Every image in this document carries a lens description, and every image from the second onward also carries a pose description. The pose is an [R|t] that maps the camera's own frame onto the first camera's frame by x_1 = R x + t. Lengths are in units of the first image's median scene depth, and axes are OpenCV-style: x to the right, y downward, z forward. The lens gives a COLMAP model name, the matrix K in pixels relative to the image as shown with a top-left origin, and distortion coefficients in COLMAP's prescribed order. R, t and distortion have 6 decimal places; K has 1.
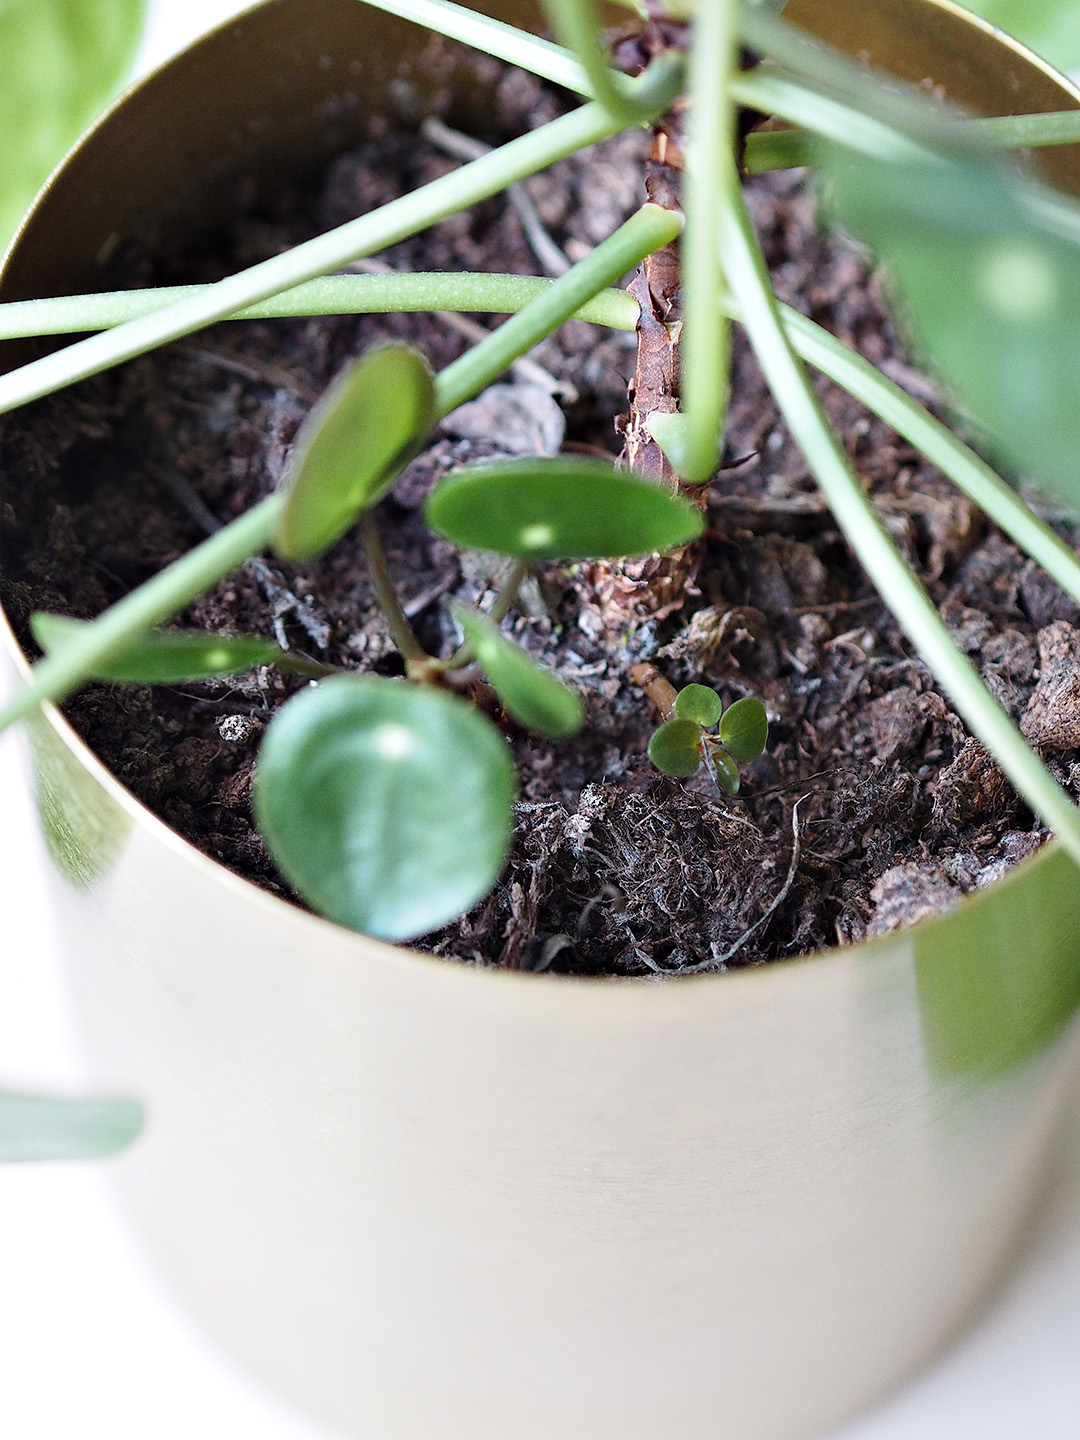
lens RADIAL K [[3841.2, 0, 538.8], [0, 3841.2, 866.0], [0, 0, 1]] dist [0.123975, -1.405140]
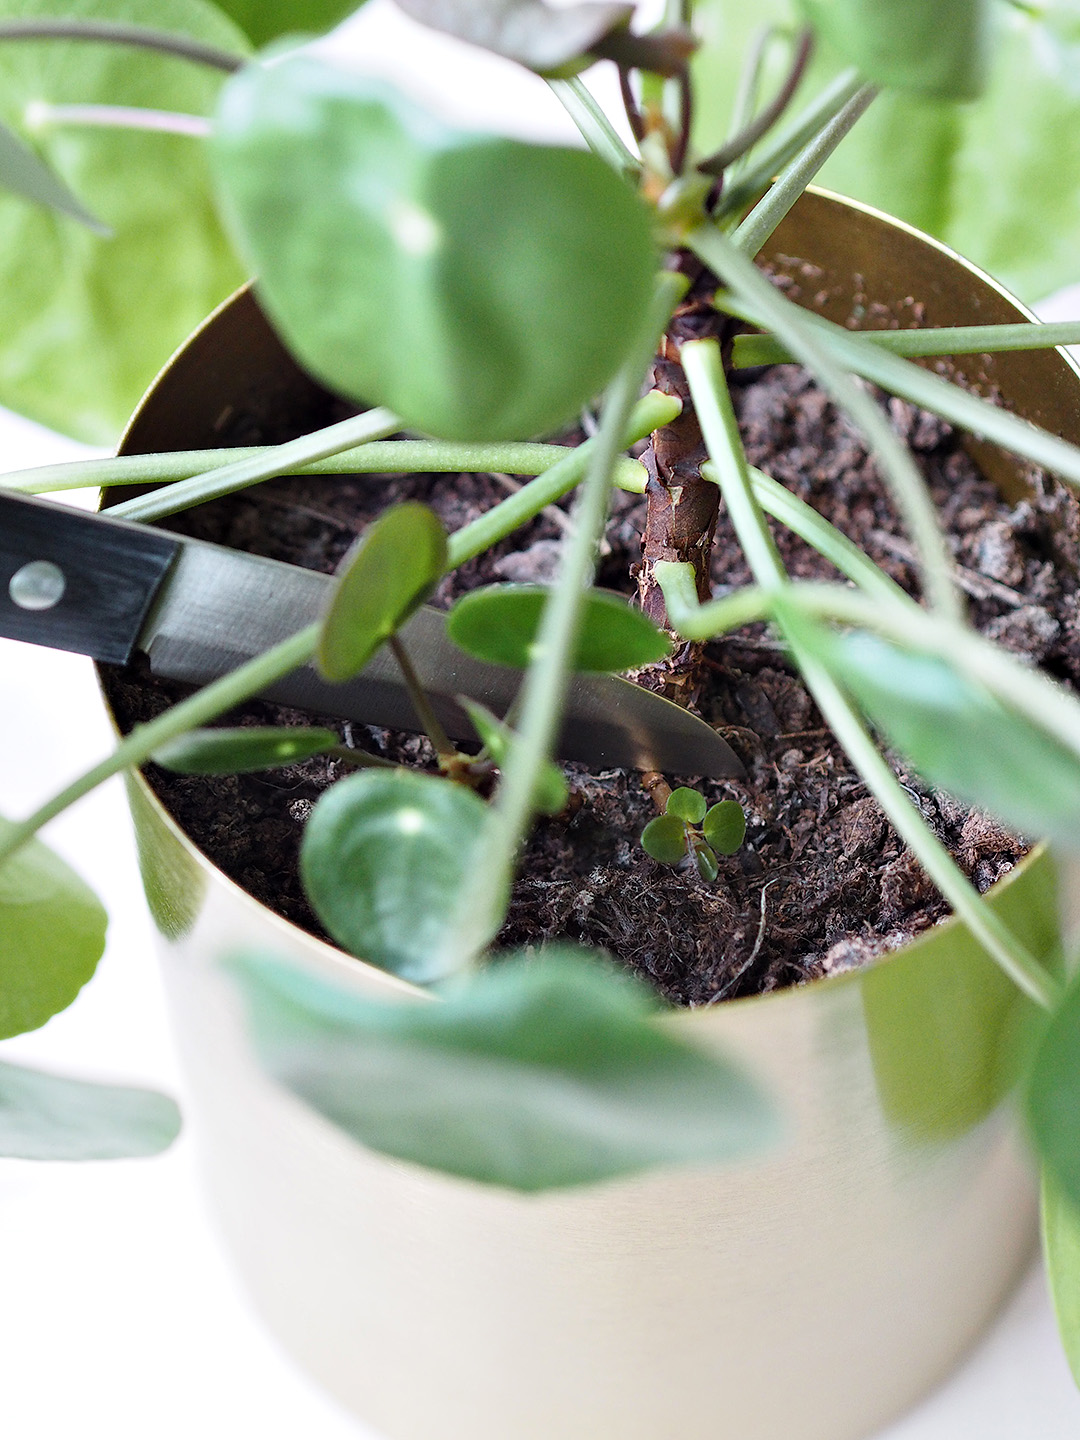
lens RADIAL K [[3737.3, 0, 540.0], [0, 3737.3, 720.0], [0, 0, 1]] dist [-0.017474, 0.138639]
pose [[0.997990, 0.030242, -0.055690, 0.059121], [-0.035197, 0.995296, -0.090261, 0.038874], [0.052698, 0.092039, 0.994360, -0.163405]]
